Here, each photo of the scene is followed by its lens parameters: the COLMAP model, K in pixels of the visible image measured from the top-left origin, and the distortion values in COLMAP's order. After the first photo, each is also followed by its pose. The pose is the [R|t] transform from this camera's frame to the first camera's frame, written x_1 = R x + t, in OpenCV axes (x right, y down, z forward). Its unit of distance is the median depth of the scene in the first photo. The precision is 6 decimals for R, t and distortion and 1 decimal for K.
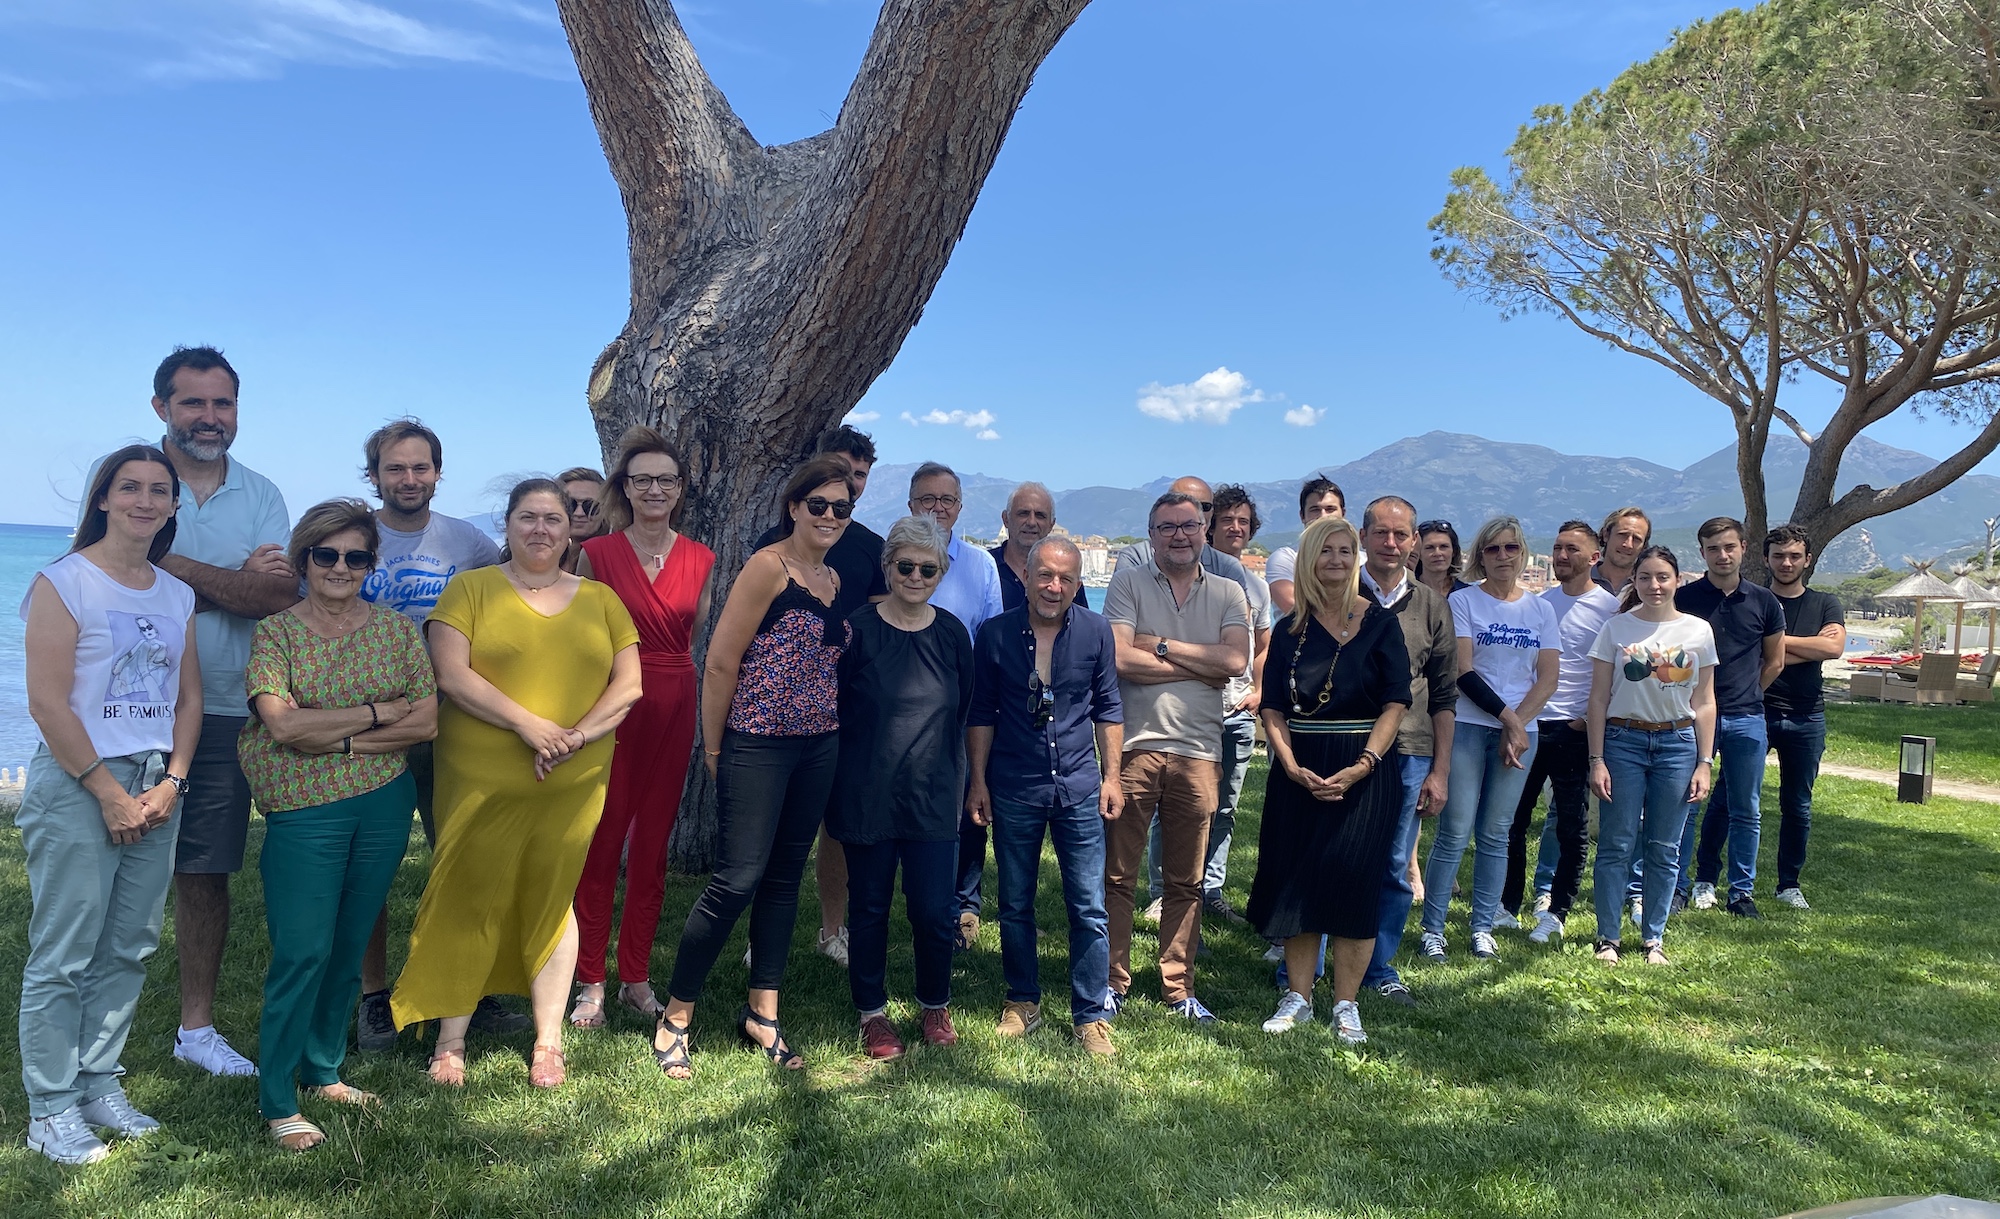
lens RADIAL K [[1539.5, 0, 997.6], [0, 1539.5, 620.3], [0, 0, 1]] dist [0.005986, 0.000758]
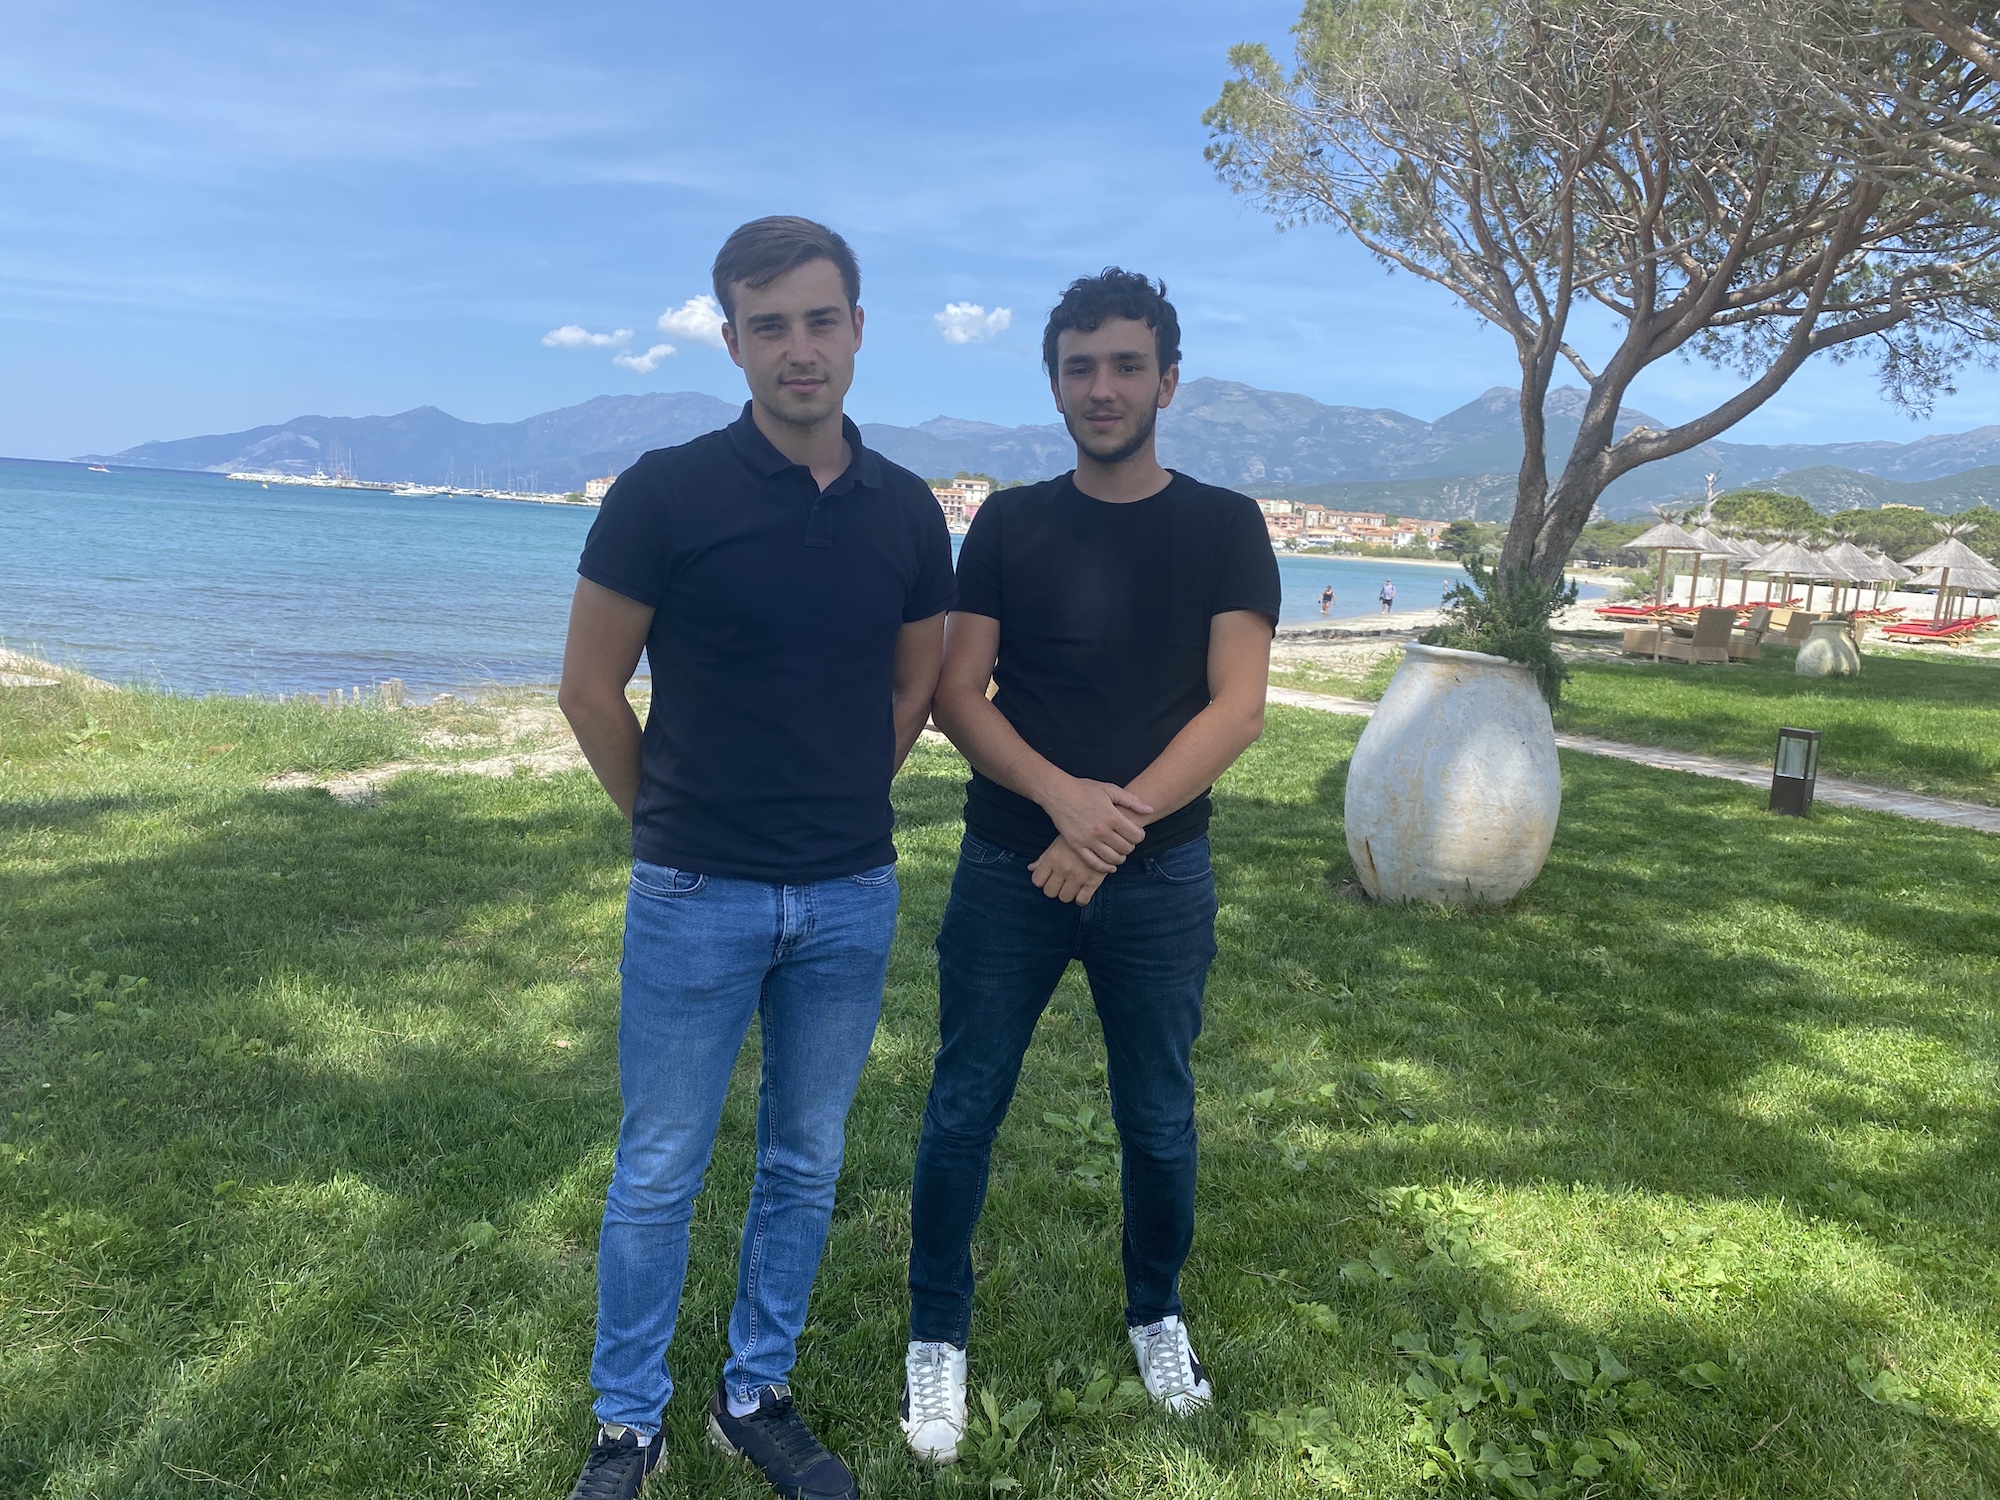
lens RADIAL K [[1513.7, 0, 1006.3], [0, 1513.7, 745.8], [0, 0, 1]] dist [-0.000593, 0.003750]
pose [[0.988600, -0.009090, 0.150294, 0.033687], [-0.009117, 0.992731, 0.120011, -0.001606], [-0.150292, -0.120013, 0.981330, 0.118797]]
